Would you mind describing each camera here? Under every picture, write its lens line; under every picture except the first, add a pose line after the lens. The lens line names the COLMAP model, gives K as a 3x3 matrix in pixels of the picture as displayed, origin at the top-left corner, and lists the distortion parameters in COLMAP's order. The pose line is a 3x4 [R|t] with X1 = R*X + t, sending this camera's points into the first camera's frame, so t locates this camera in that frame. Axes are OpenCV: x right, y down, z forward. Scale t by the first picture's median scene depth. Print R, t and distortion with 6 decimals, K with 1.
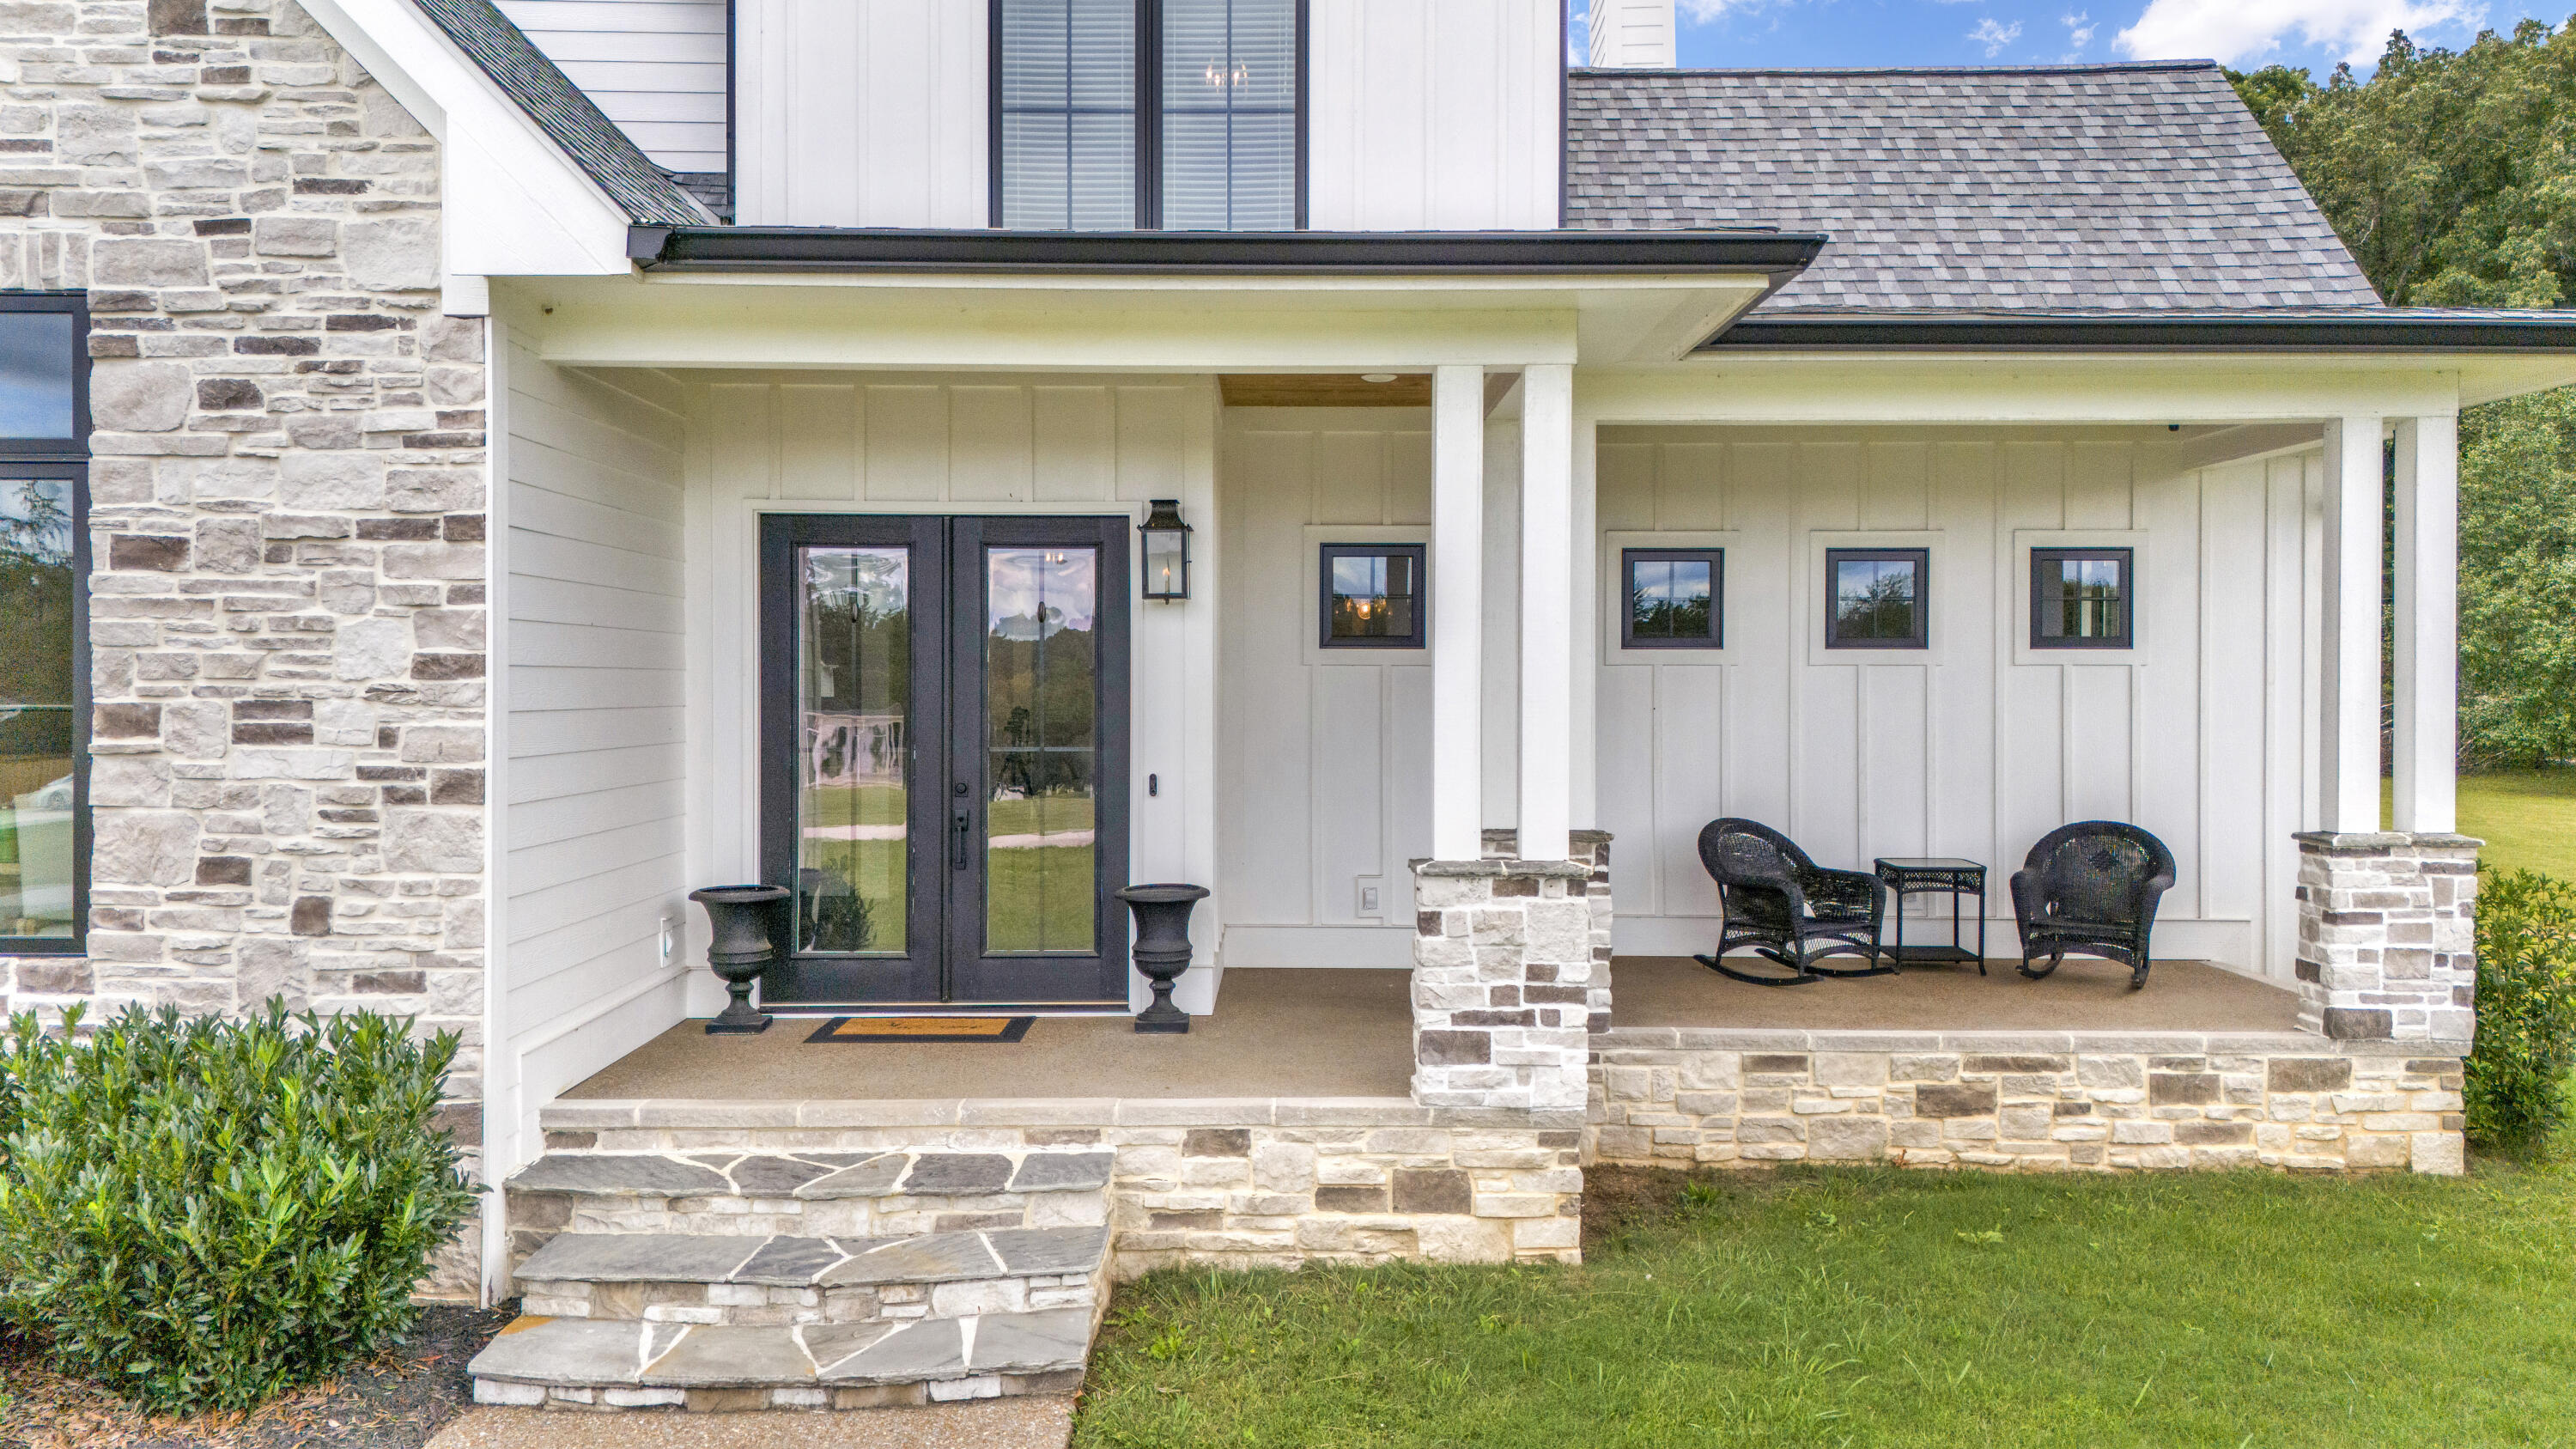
lens RADIAL K [[1912.2, 0, 1283.7], [0, 1912.2, 697.1], [0, 0, 1]] dist [0.096995, -0.099331]
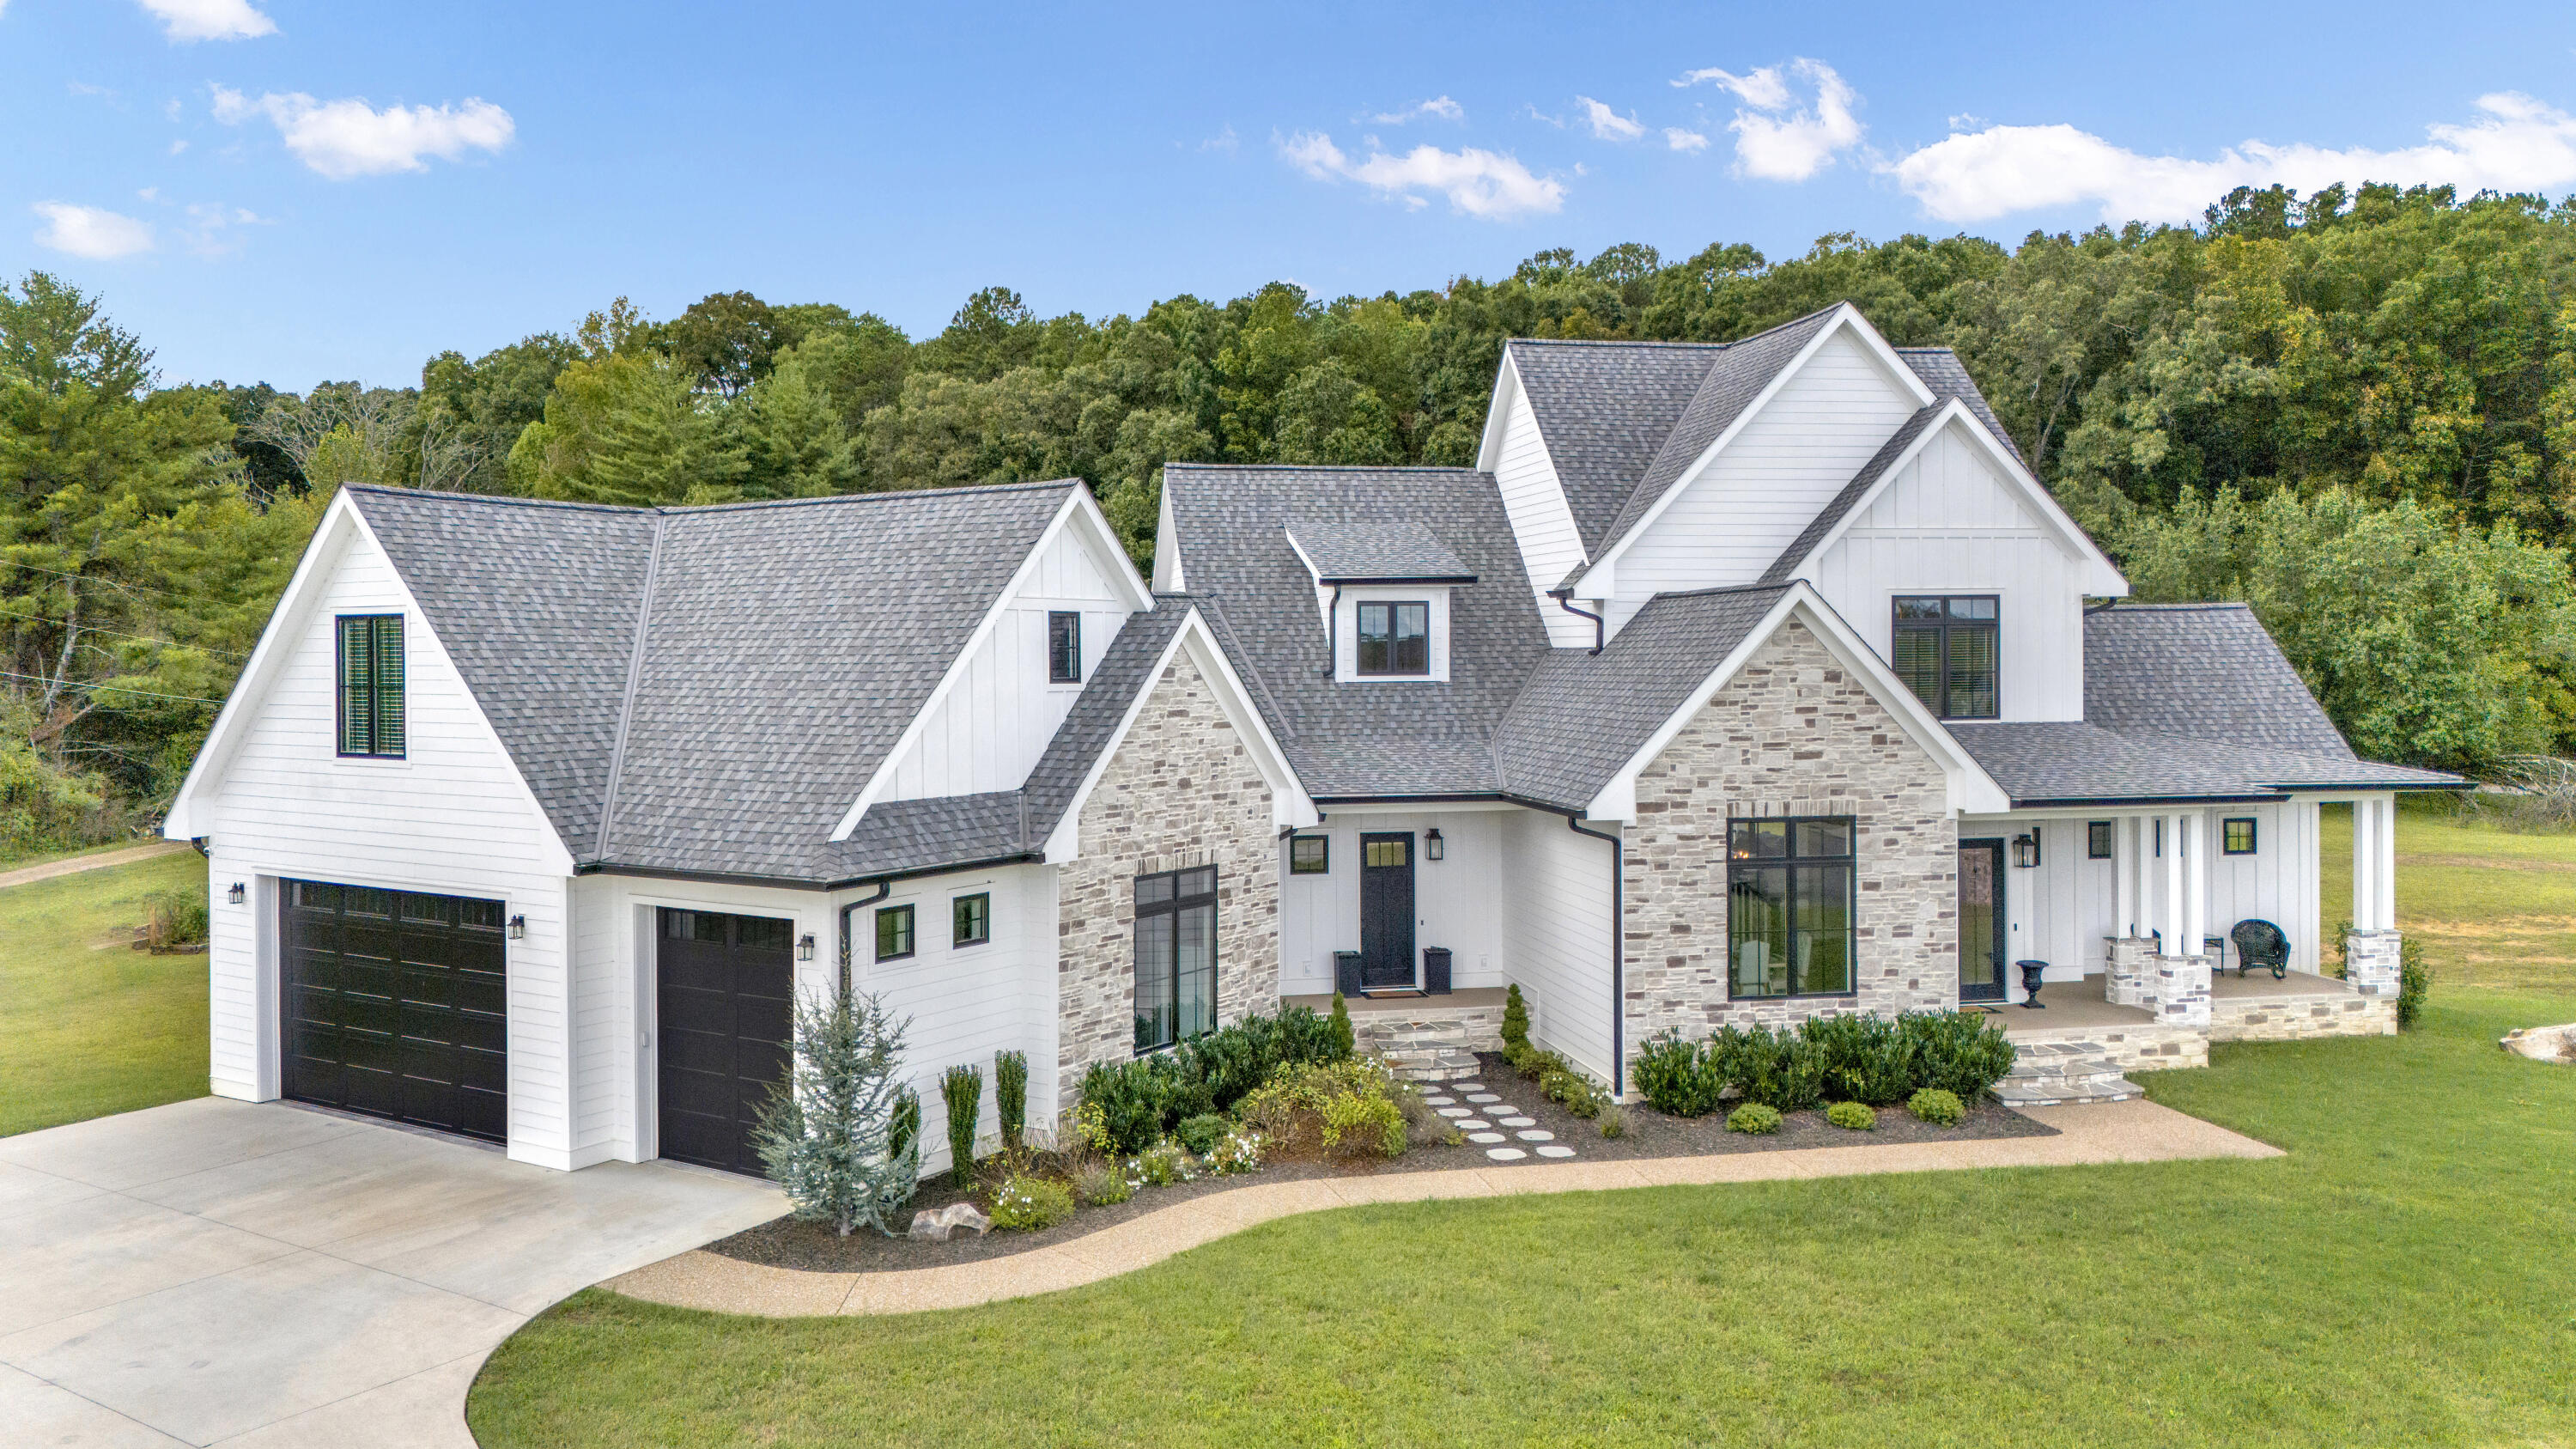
lens RADIAL K [[1907.3, 0, 1273.6], [0, 1907.3, 683.2], [0, 0, 1]] dist [0.114172, -0.176163]
pose [[0.981336, -0.011908, 0.191930, -1.873857], [0.010940, 0.999922, 0.006103, -0.386100], [-0.191988, -0.003889, 0.981390, -1.838749]]
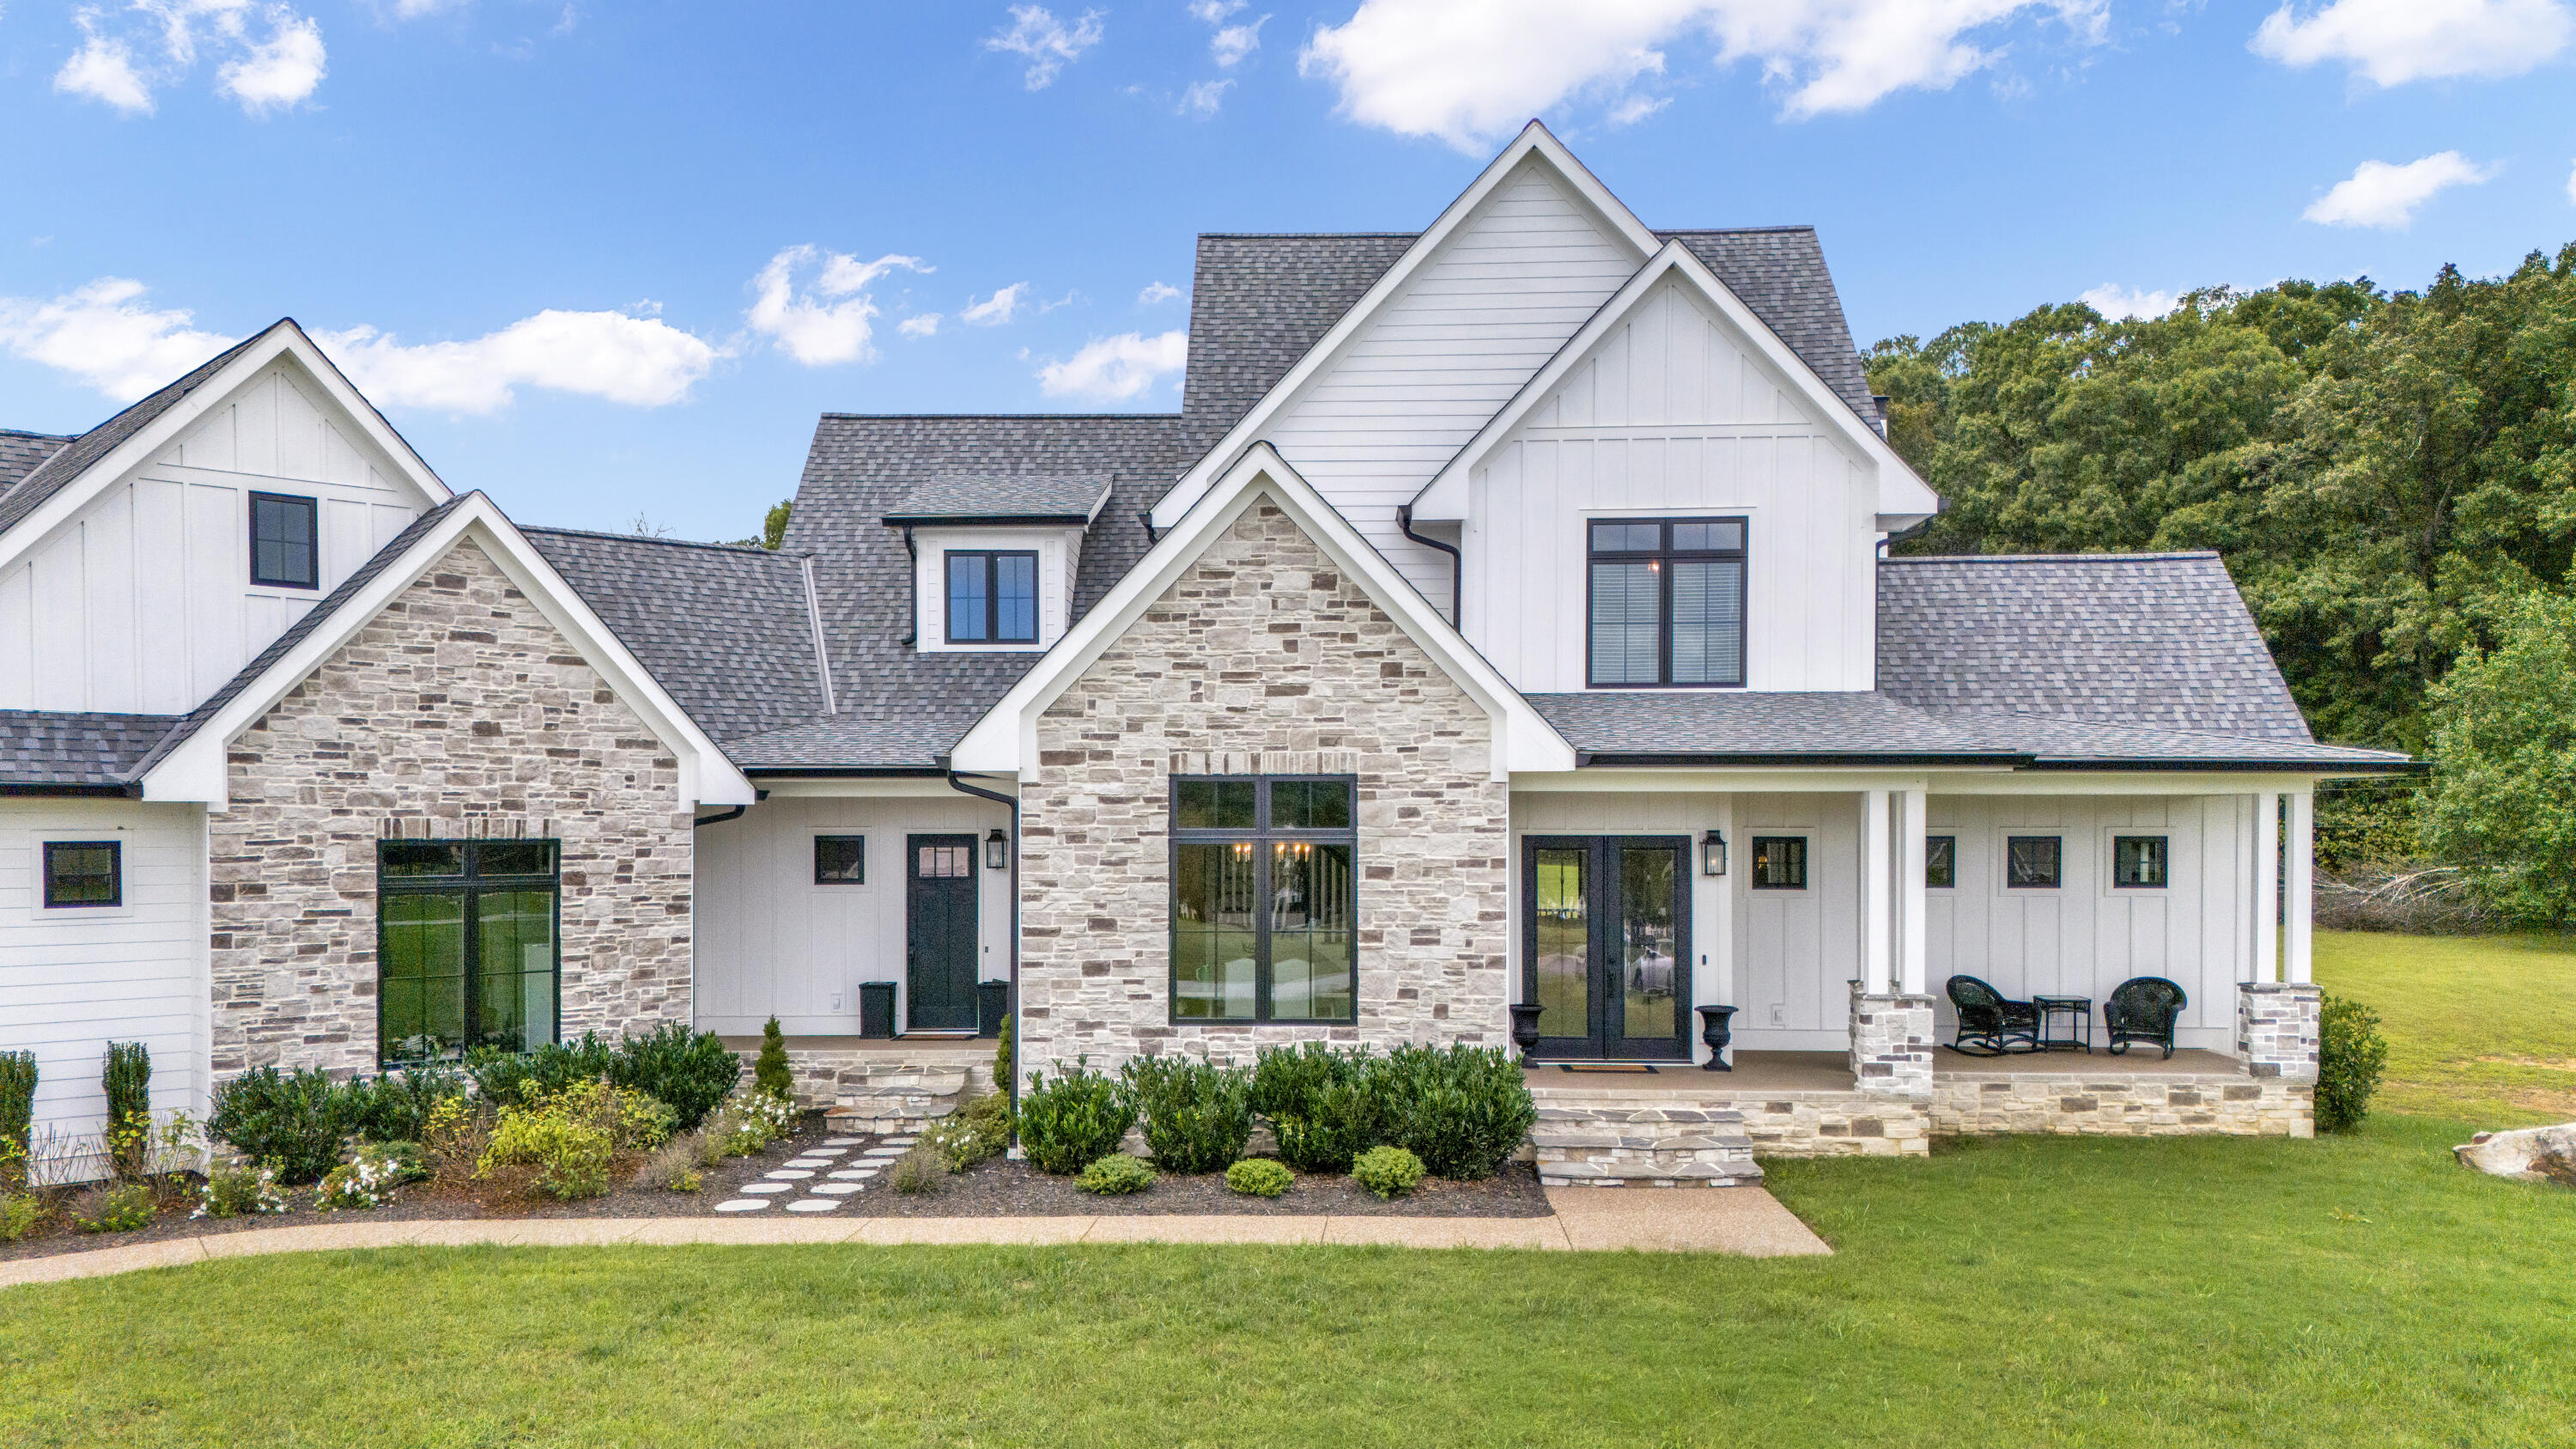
lens RADIAL K [[1936.4, 0, 1293.6], [0, 1936.4, 866.3], [0, 0, 1]] dist [0.092295, -0.080251]
pose [[0.999679, -0.000695, -0.025337, -0.499957], [0.000976, 0.999938, 0.011089, -0.089546], [0.025328, -0.011110, 0.999617, -1.276985]]
